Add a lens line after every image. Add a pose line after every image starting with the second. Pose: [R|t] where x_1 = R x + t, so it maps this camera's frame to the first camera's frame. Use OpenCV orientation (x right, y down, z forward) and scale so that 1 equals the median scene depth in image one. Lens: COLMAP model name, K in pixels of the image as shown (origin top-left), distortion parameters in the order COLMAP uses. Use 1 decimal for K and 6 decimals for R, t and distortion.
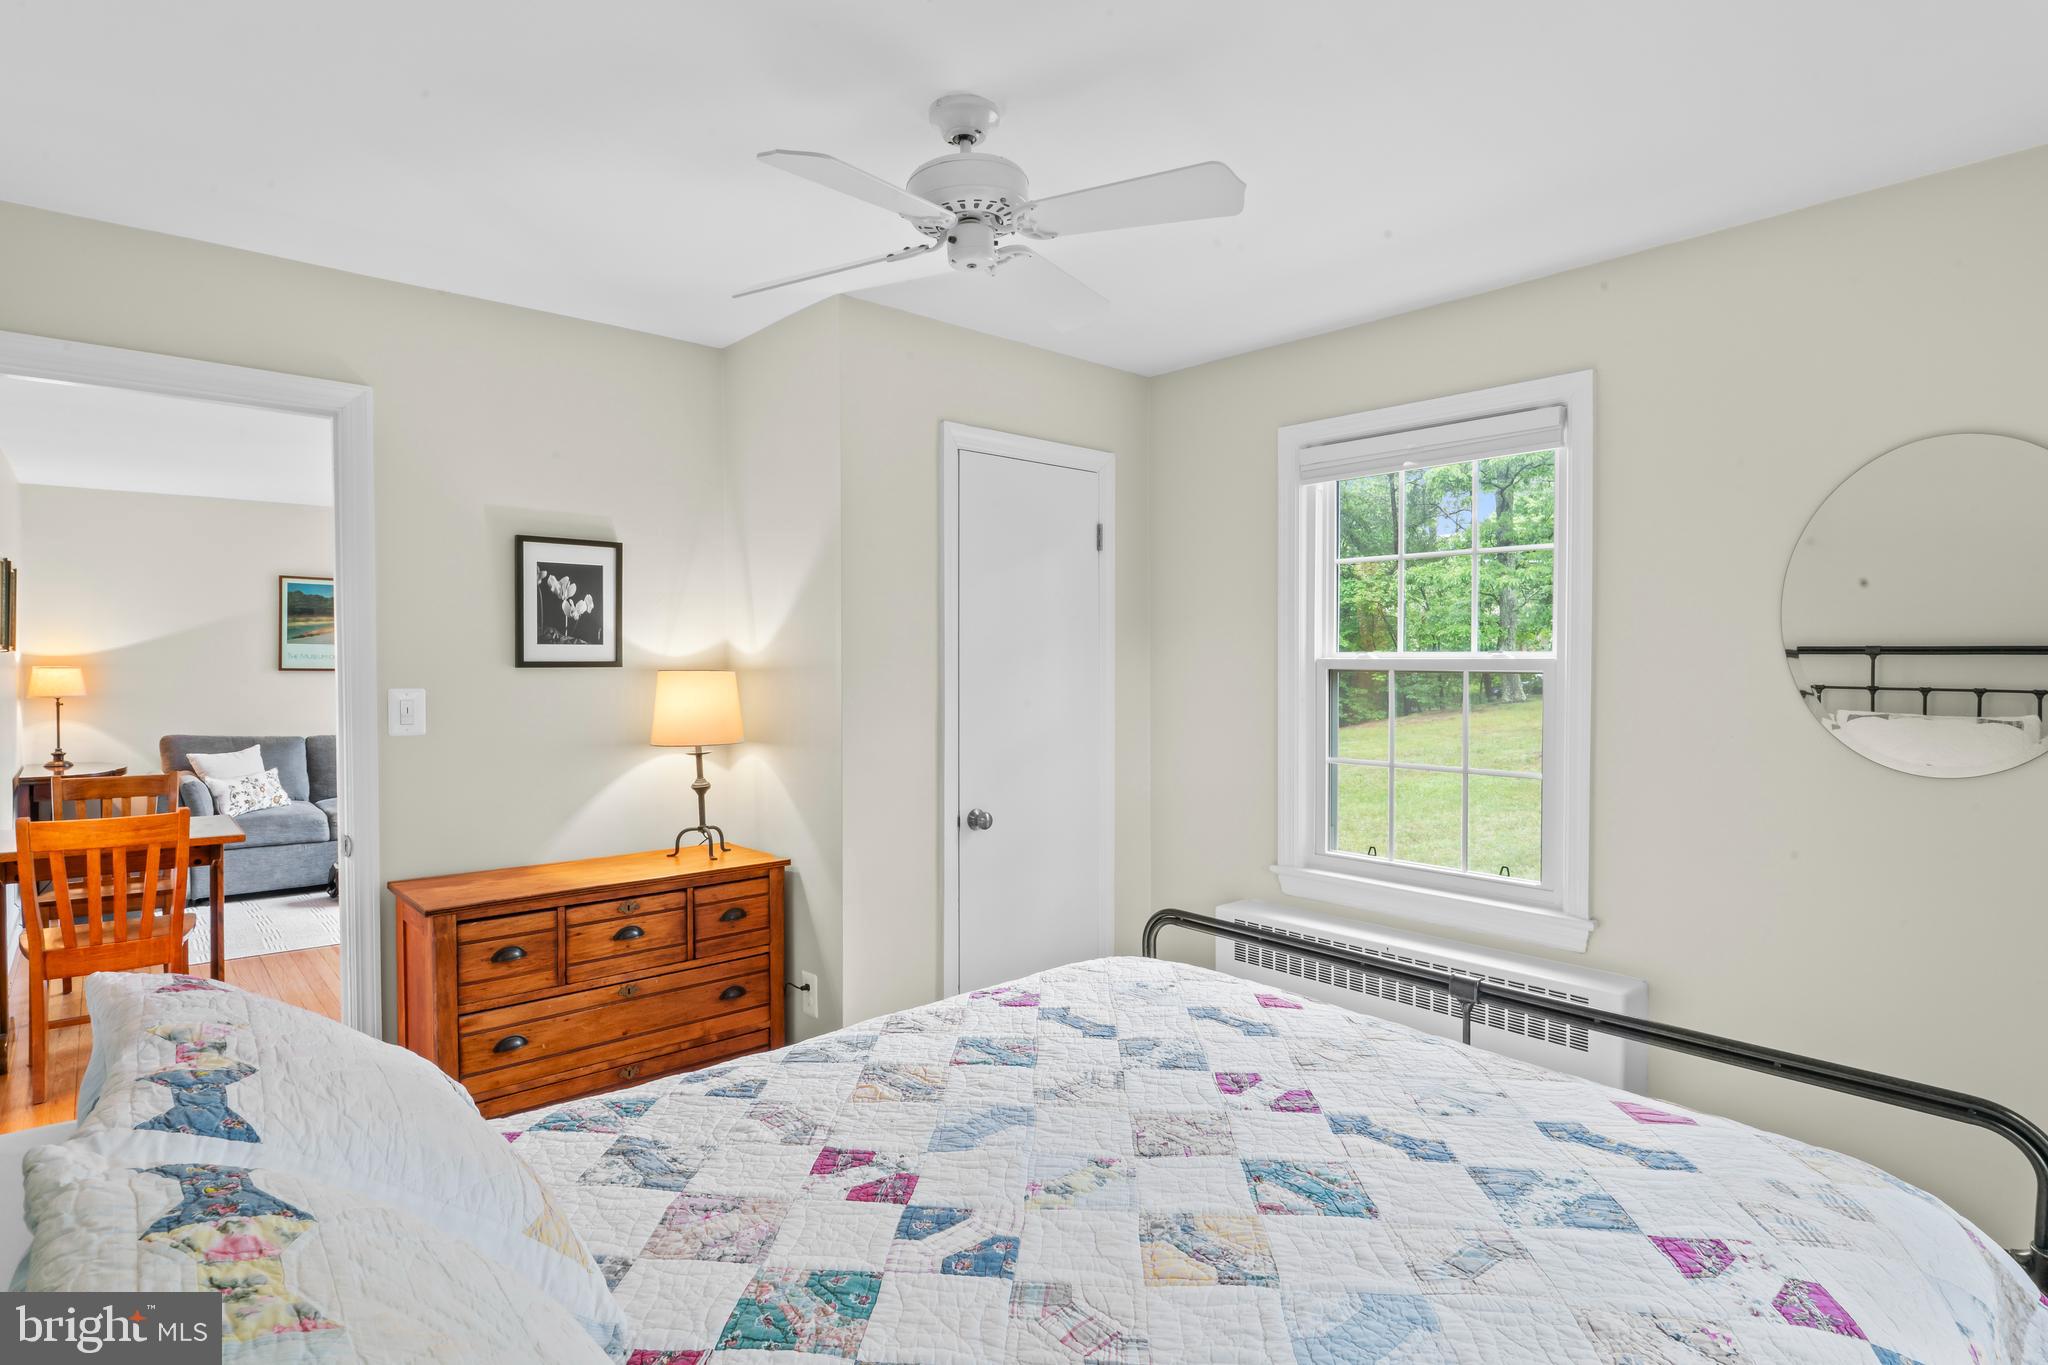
lens RADIAL K [[1038.3, 0, 1023.9], [0, 1038.3, 674.7], [0, 0, 1]] dist [-0.003413, -0.000589]
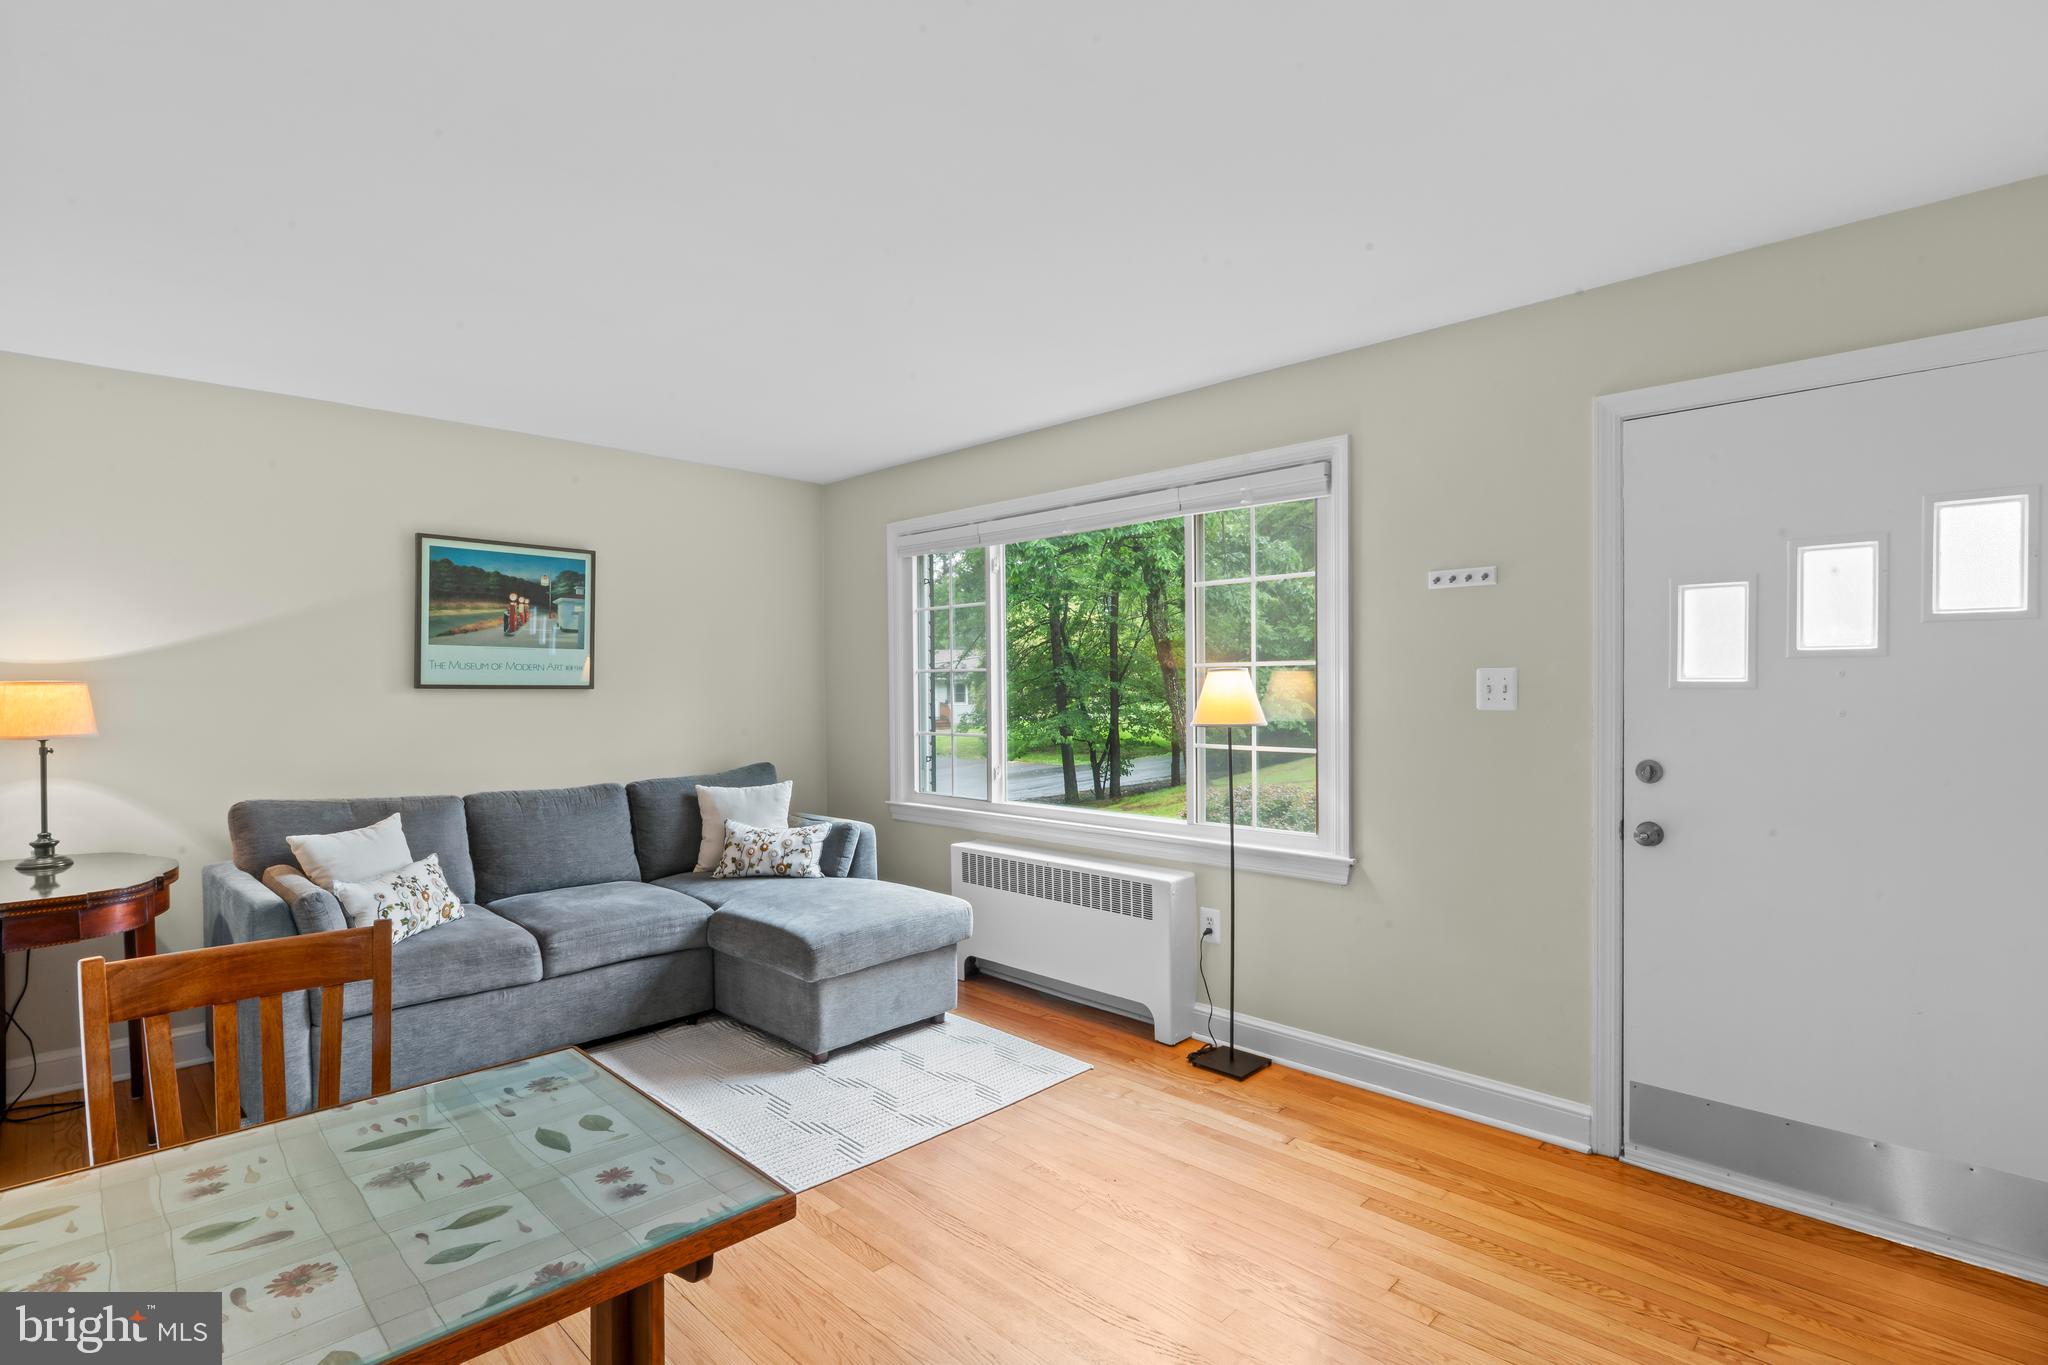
lens RADIAL K [[989.5, 0, 1028.8], [0, 989.5, 684.9], [0, 0, 1]] dist [0.003584, 0.000646]
pose [[0.998376, -0.010826, 0.055932, -0.423409], [0.011413, 0.999883, -0.010176, 0.004557], [-0.055815, 0.010798, 0.998383, 0.427472]]
